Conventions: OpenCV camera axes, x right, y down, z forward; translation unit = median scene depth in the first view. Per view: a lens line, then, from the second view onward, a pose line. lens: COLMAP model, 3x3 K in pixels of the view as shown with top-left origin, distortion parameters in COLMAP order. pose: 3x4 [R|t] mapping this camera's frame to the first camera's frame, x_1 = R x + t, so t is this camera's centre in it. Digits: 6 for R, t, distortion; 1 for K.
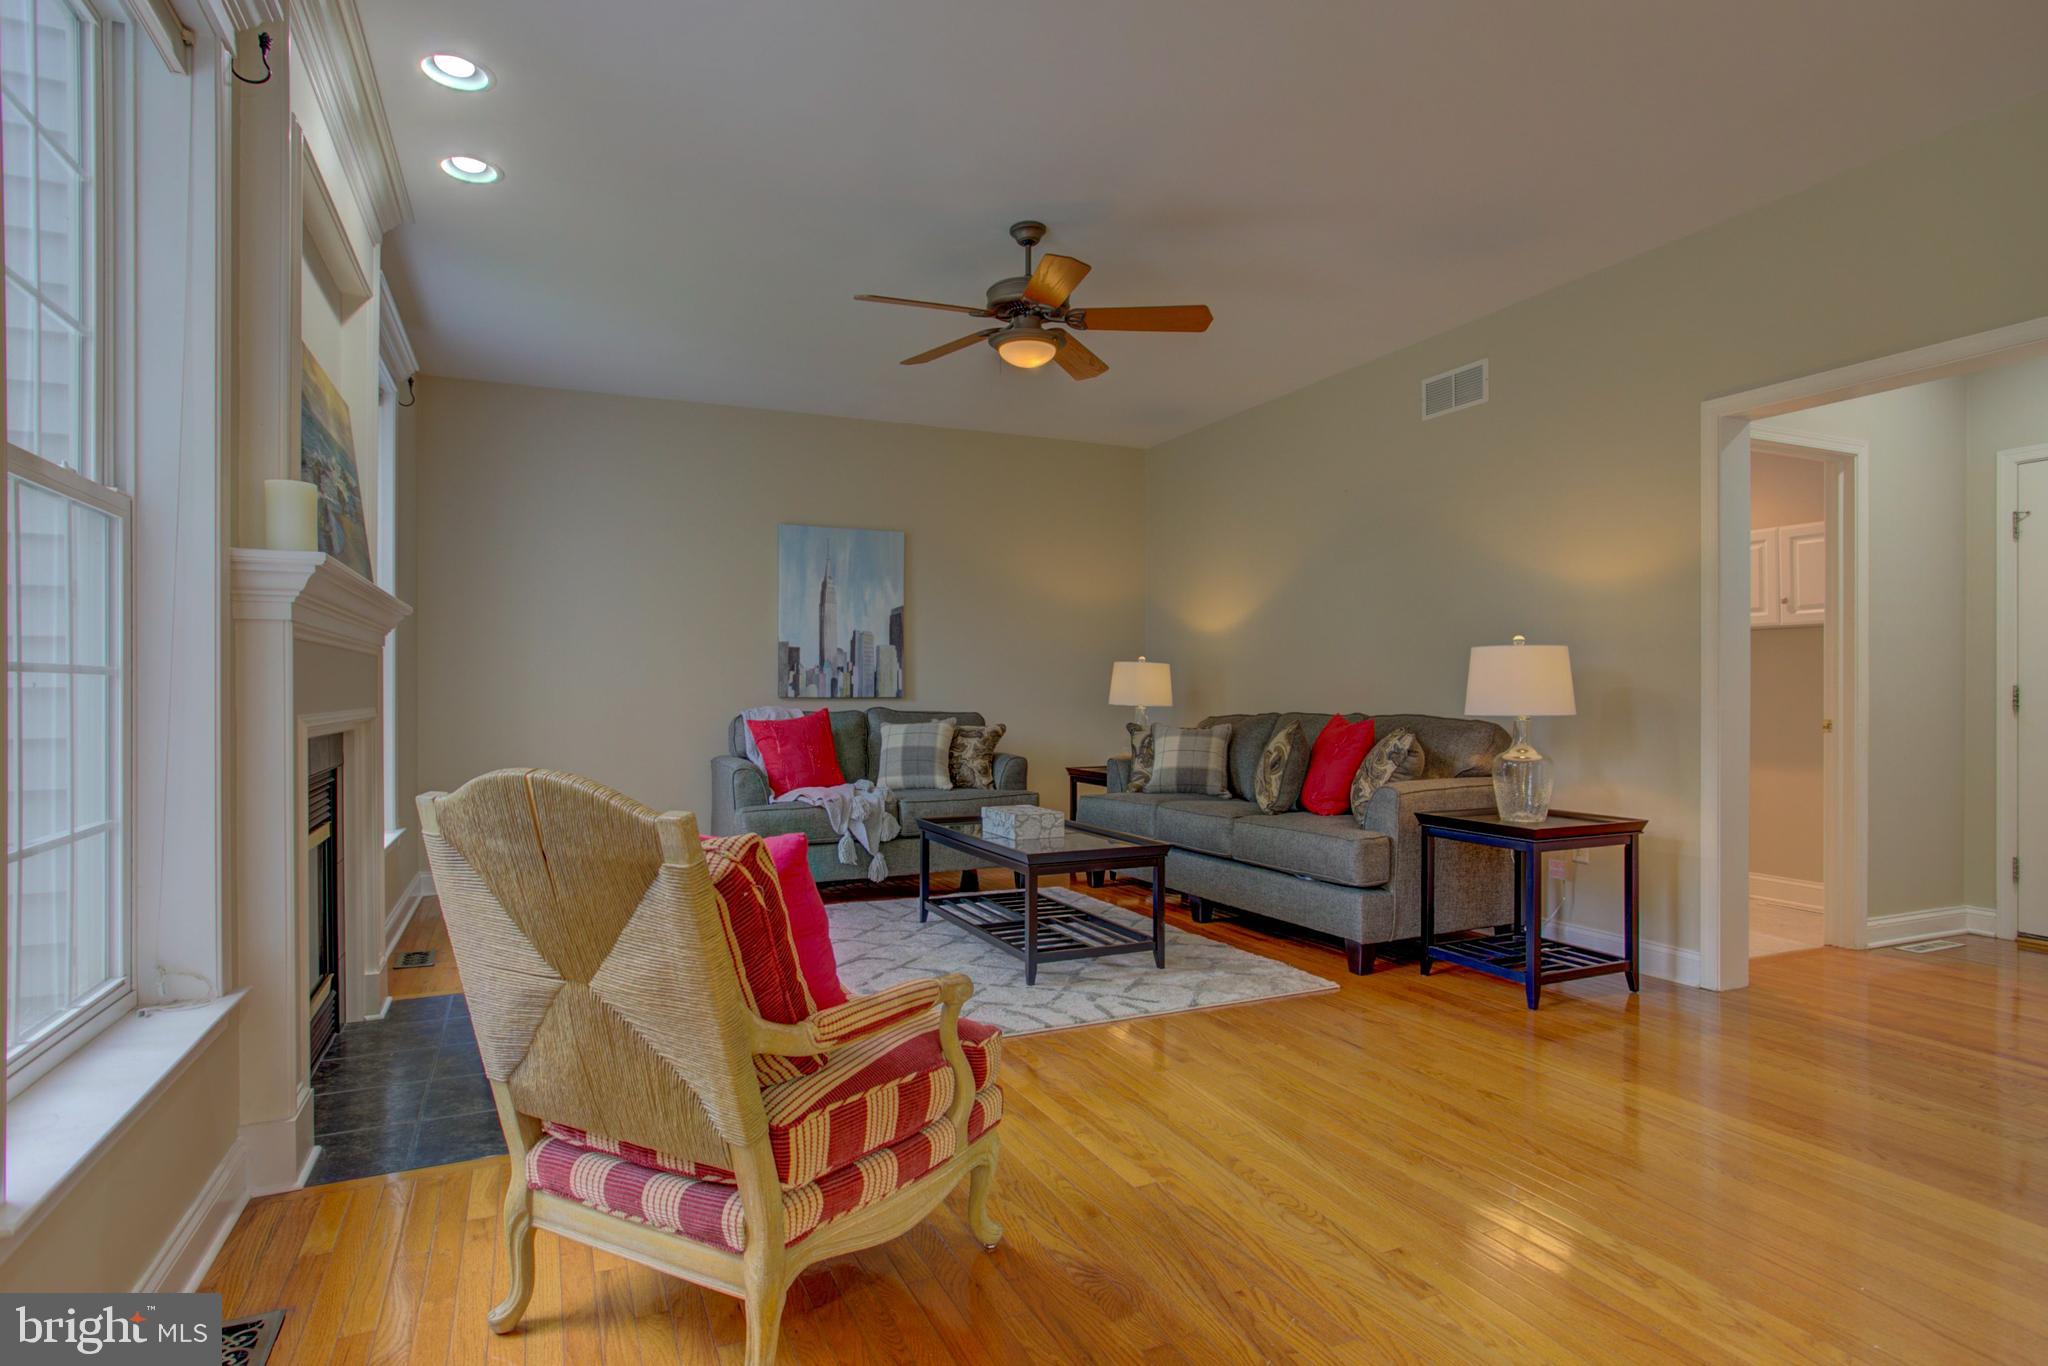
lens RADIAL K [[1095.4, 0, 1020.9], [0, 1095.4, 685.5], [0, 0, 1]] dist [-0.049957, 0.035658]
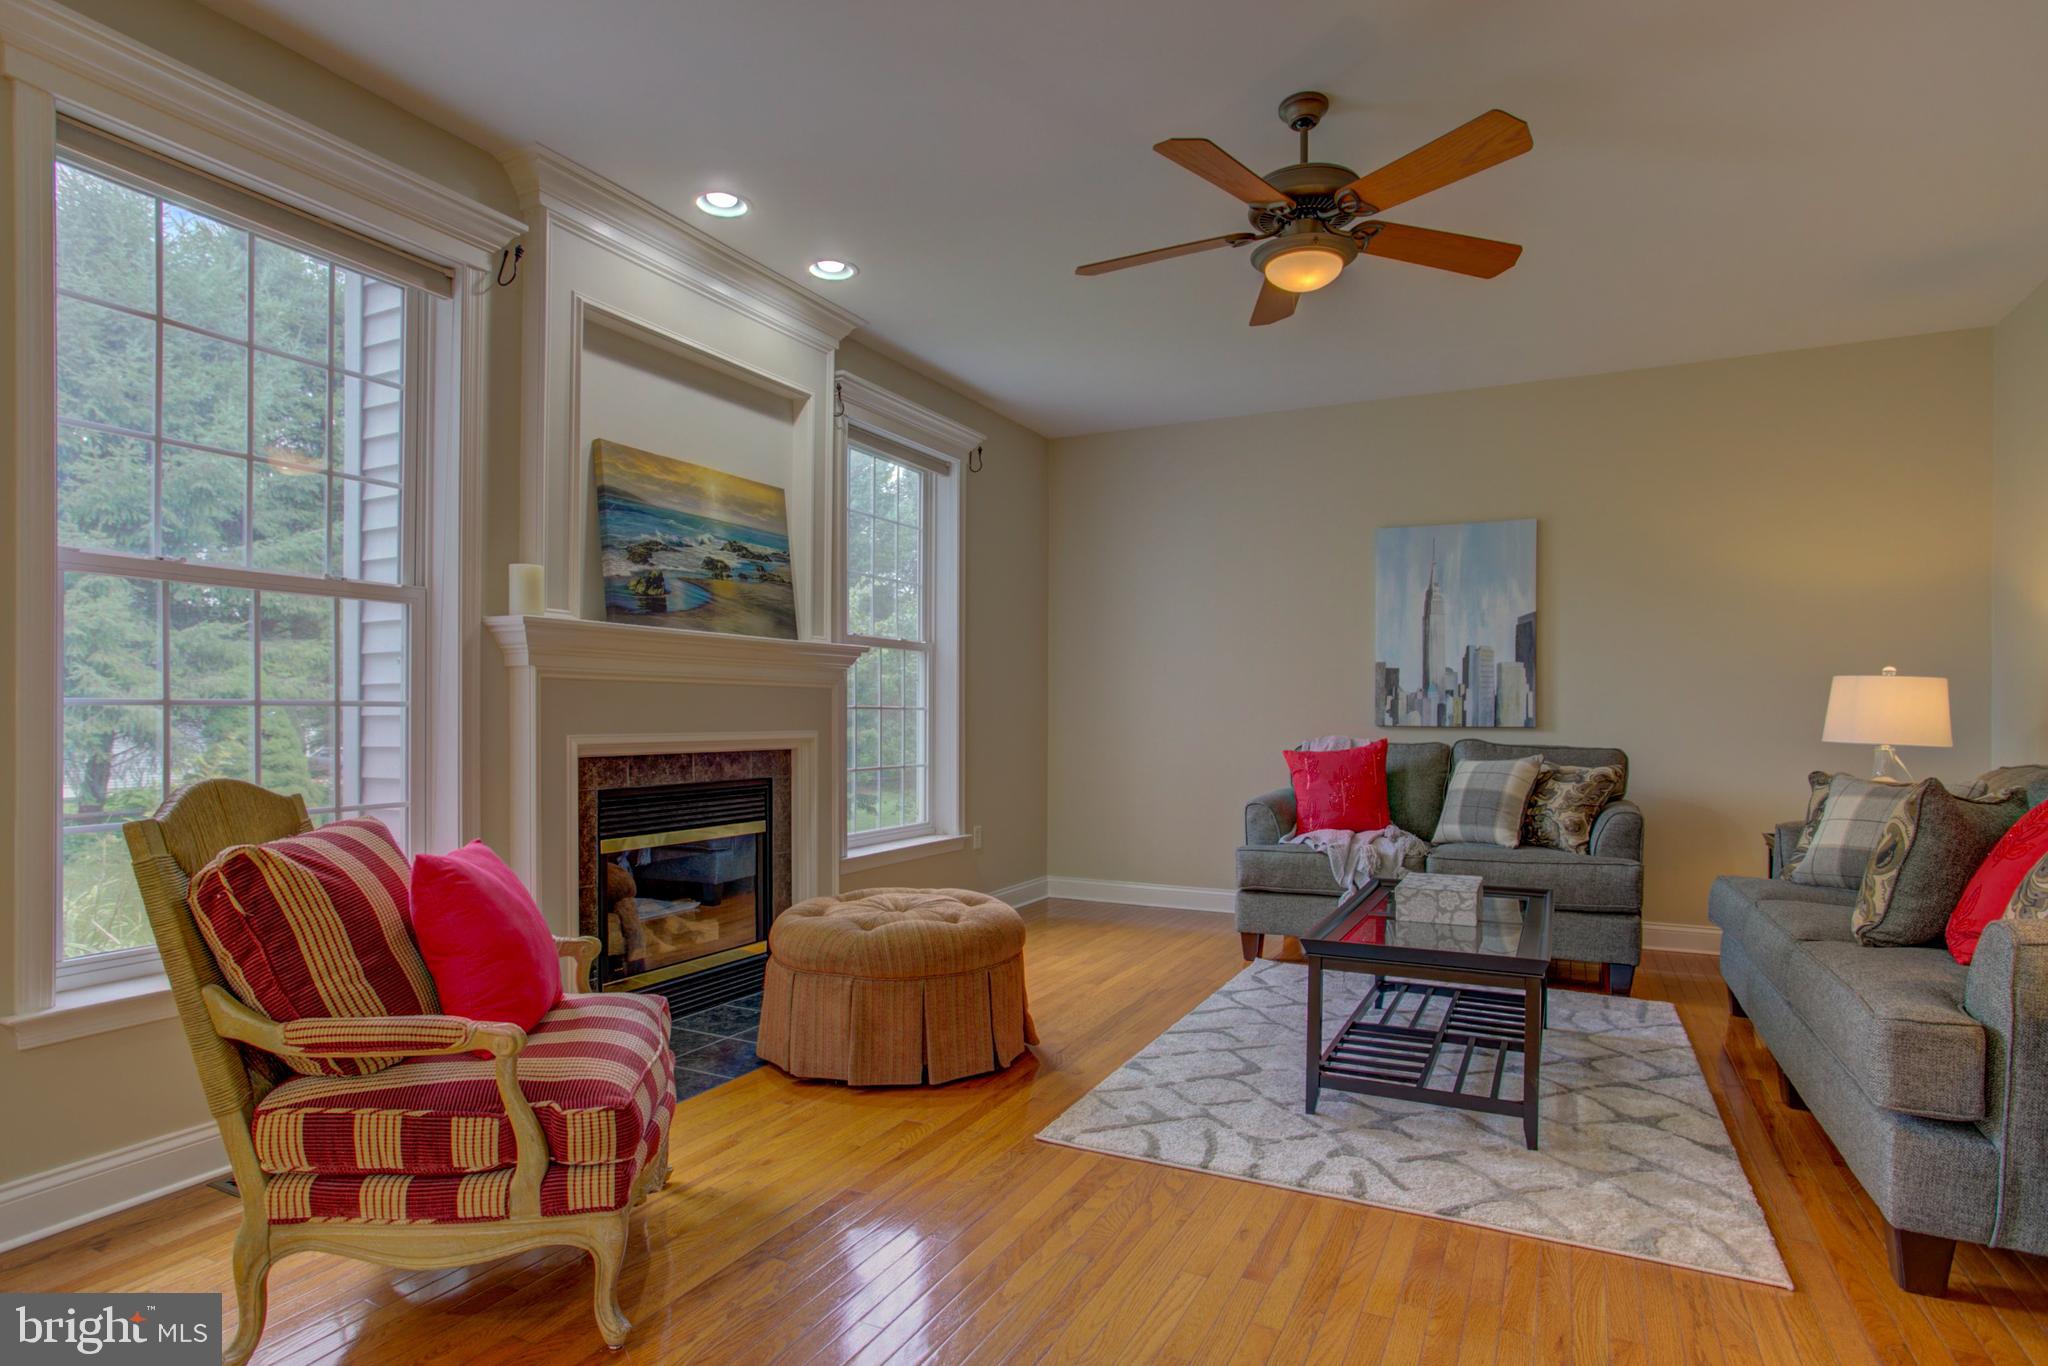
lens RADIAL K [[1080.9, 0, 1021.3], [0, 1080.9, 717.0], [0, 0, 1]] dist [-0.047542, 0.033338]
pose [[0.614514, 0.002864, -0.788901, 0.339715], [0.002431, 0.999982, 0.005524, -0.002058], [0.788903, -0.005313, 0.614495, 0.283073]]
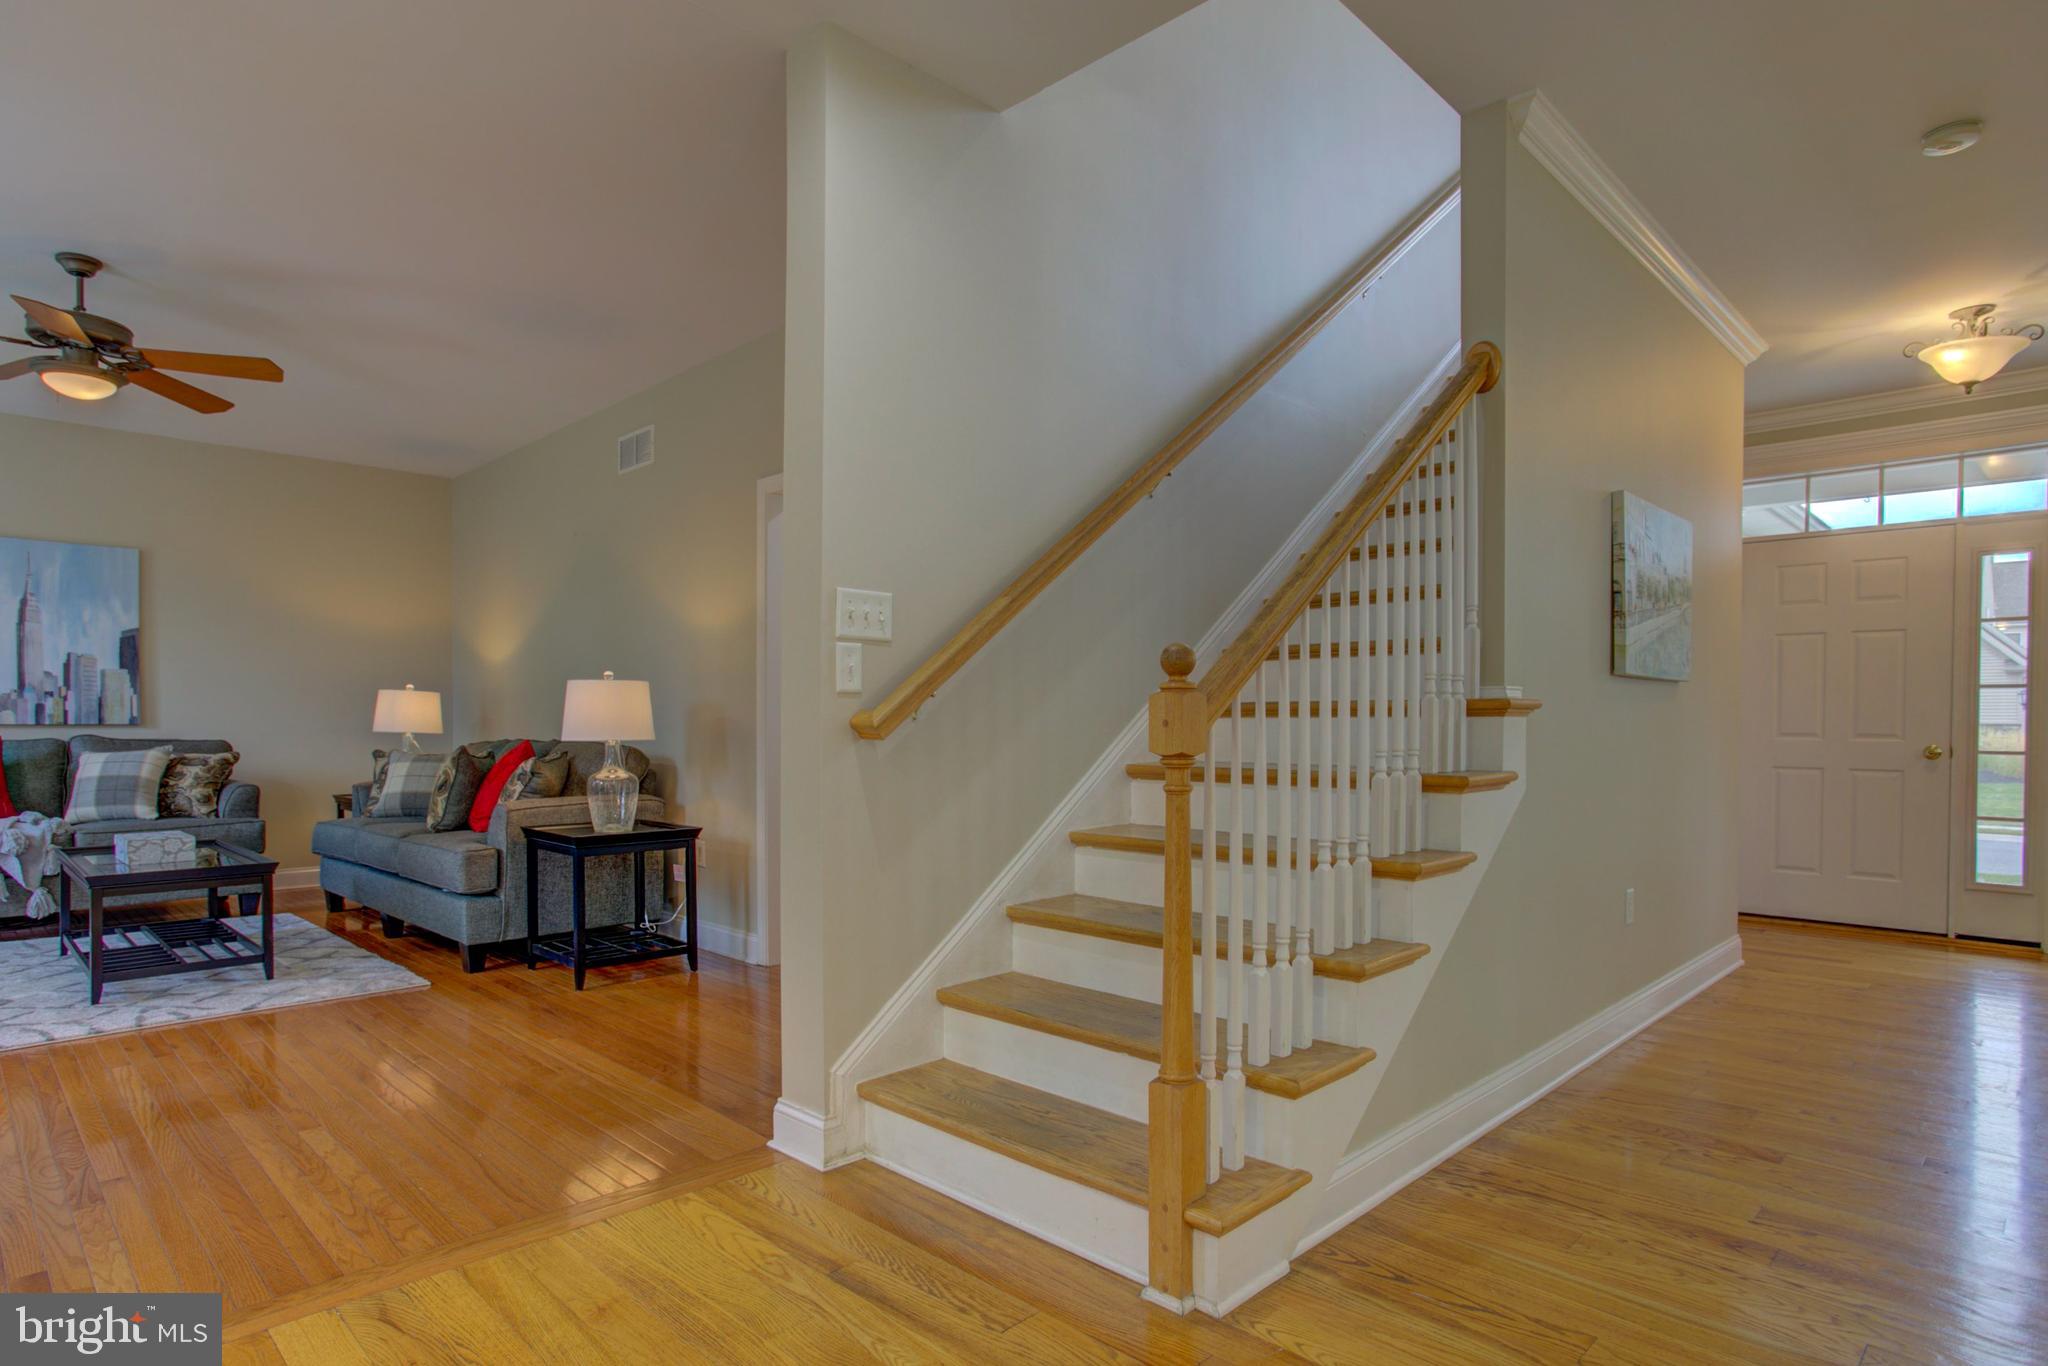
lens RADIAL K [[1116.7, 0, 1029.1], [0, 1116.7, 738.9], [0, 0, 1]] dist [-0.051661, 0.032153]
pose [[0.934179, -0.004661, 0.356775, 0.337722], [-0.004296, 0.999695, 0.024310, -0.003654], [-0.356780, -0.024243, 0.933874, -0.197379]]
